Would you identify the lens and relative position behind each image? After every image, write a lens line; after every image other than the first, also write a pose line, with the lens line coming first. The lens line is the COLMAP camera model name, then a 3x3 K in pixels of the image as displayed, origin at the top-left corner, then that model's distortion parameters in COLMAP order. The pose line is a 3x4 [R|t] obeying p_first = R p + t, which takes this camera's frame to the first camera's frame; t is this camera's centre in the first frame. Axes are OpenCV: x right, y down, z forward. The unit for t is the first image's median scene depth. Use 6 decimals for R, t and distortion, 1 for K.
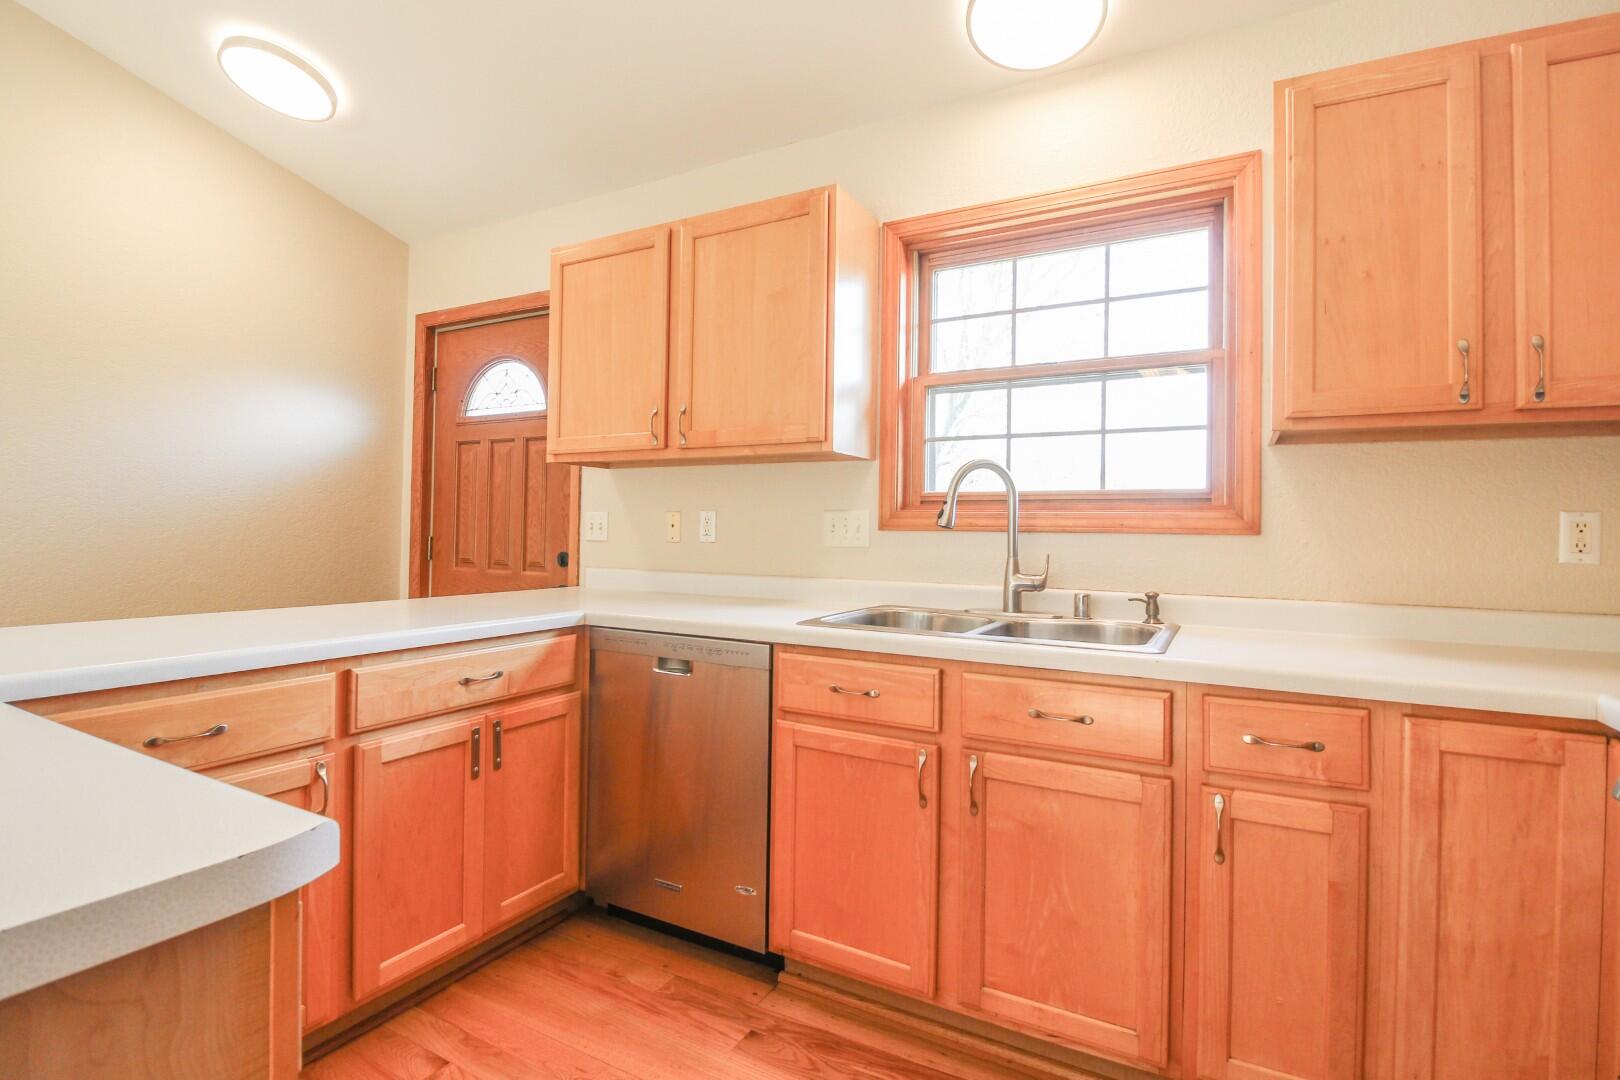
lens RADIAL K [[773.2, 0, 813.5], [0, 773.2, 520.2], [0, 0, 1]] dist [0.001908, -0.014325]
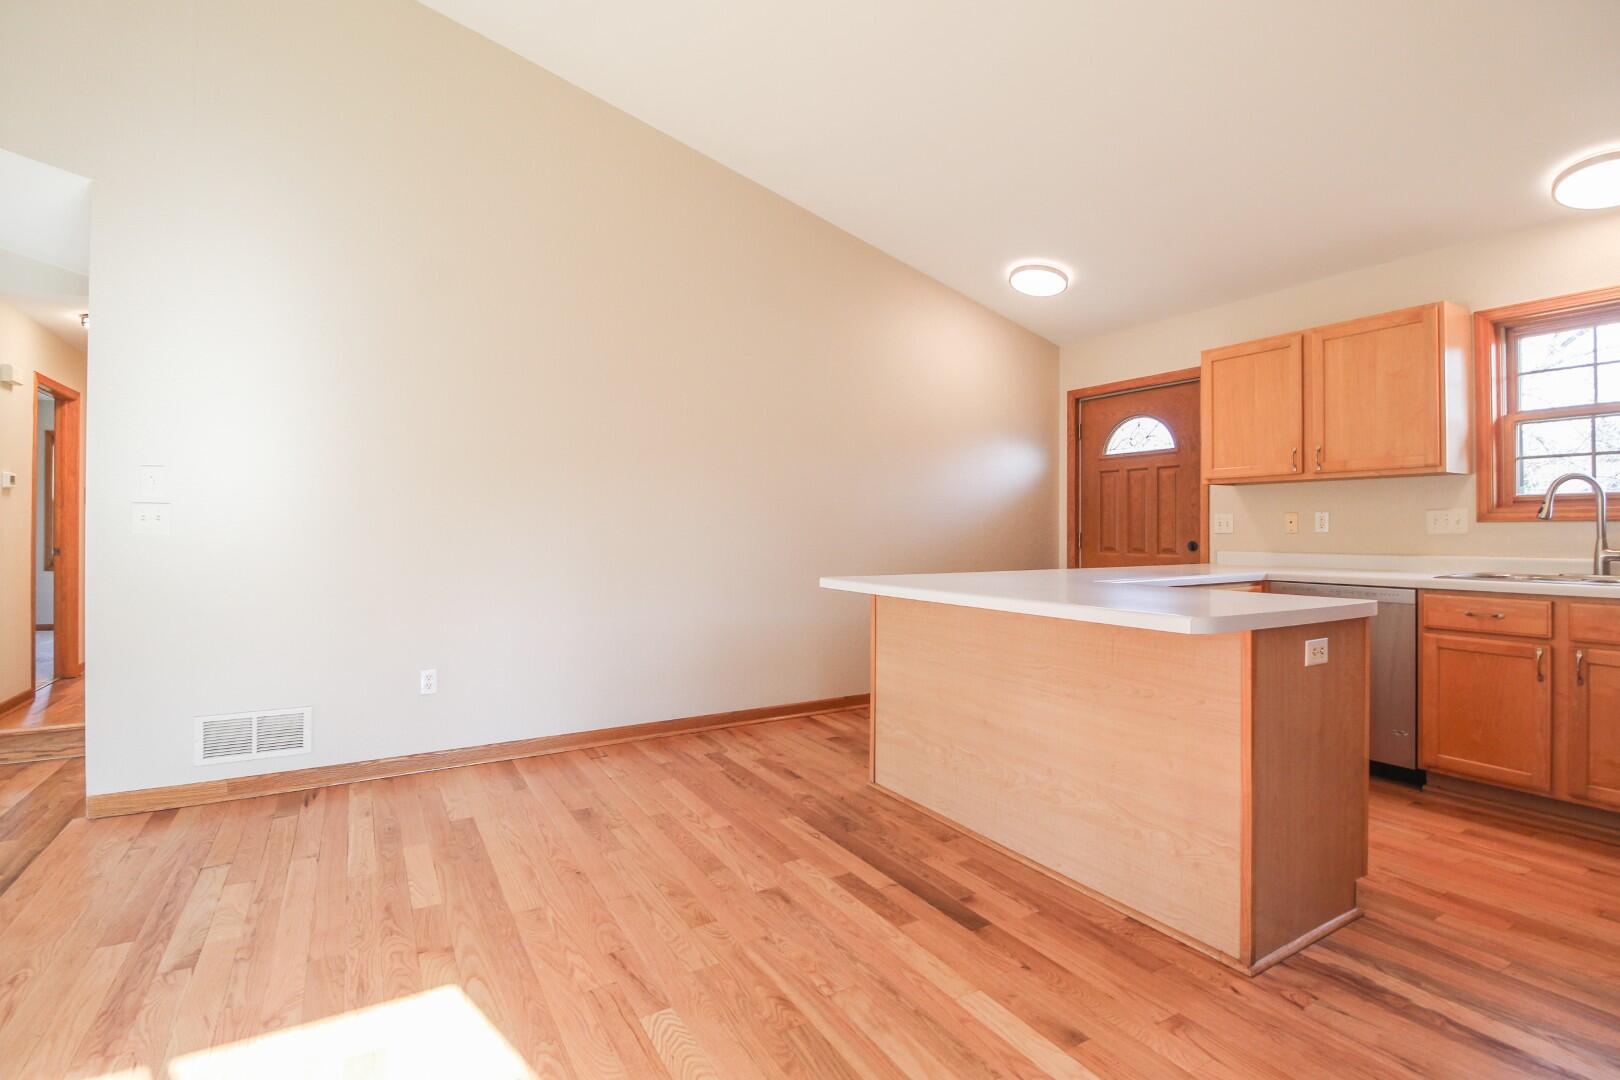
lens RADIAL K [[759.5, 0, 807.5], [0, 759.5, 524.2], [0, 0, 1]] dist [0.000421, -0.013613]
pose [[0.862734, -0.017359, -0.505361, -0.296050], [0.017858, 0.999833, -0.003858, -0.000373], [0.505343, -0.005696, 0.862900, -0.895319]]
